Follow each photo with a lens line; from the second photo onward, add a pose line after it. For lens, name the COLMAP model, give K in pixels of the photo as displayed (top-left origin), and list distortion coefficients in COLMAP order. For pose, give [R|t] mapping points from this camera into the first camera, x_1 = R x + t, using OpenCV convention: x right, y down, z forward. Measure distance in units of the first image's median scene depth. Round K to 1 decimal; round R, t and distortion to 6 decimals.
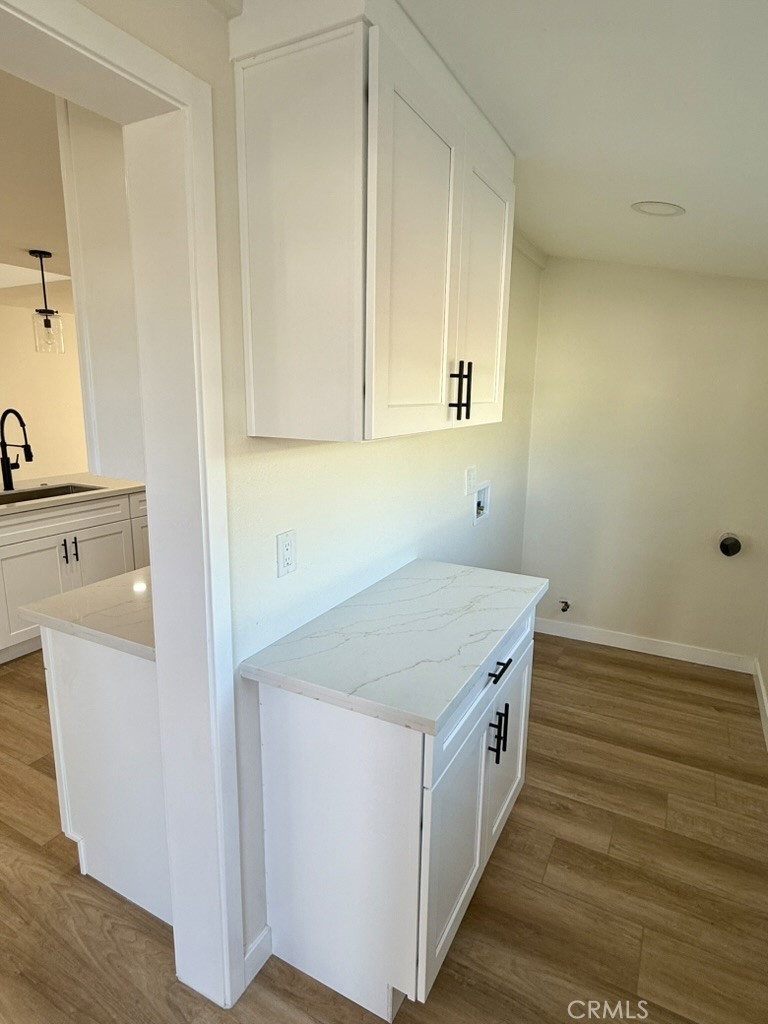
lens RADIAL K [[598.9, 0, 380.1], [0, 598.9, 484.4], [0, 0, 1]] dist [0.062588, 0.000344]
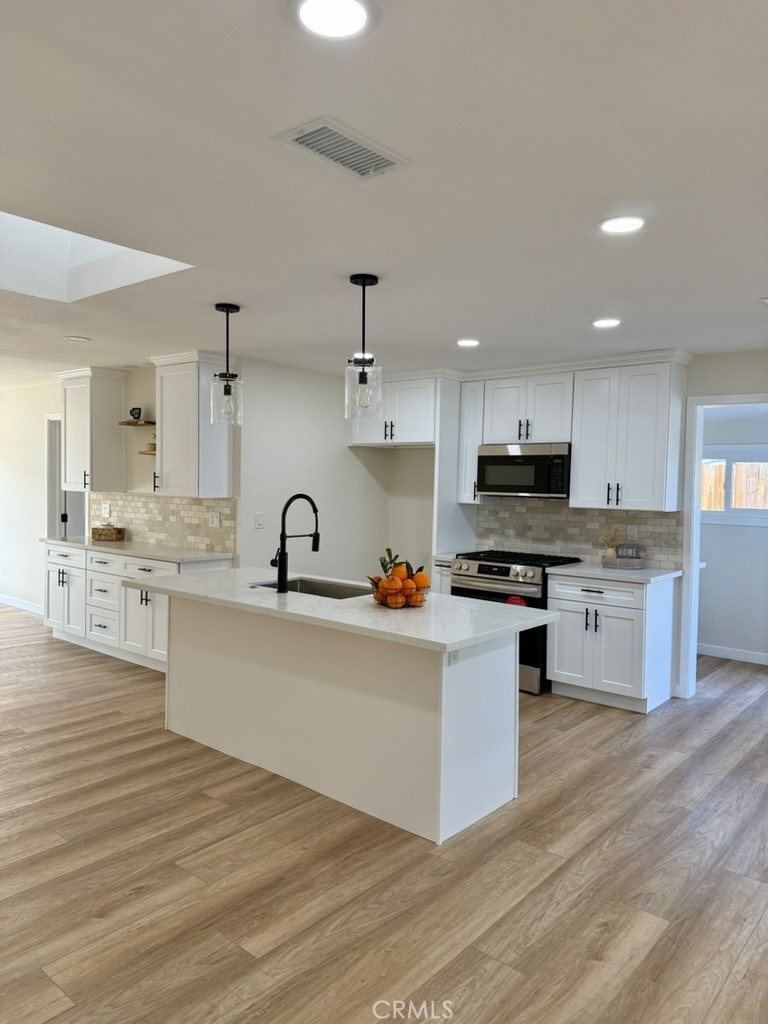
lens RADIAL K [[711.5, 0, 386.8], [0, 711.5, 511.7], [0, 0, 1]] dist [0.125853, -0.189567]
pose [[0.203772, -0.049404, 0.977771, -1.464757], [0.123124, 0.992090, 0.024467, -0.100647], [-0.971245, 0.115401, 0.208243, 0.620152]]
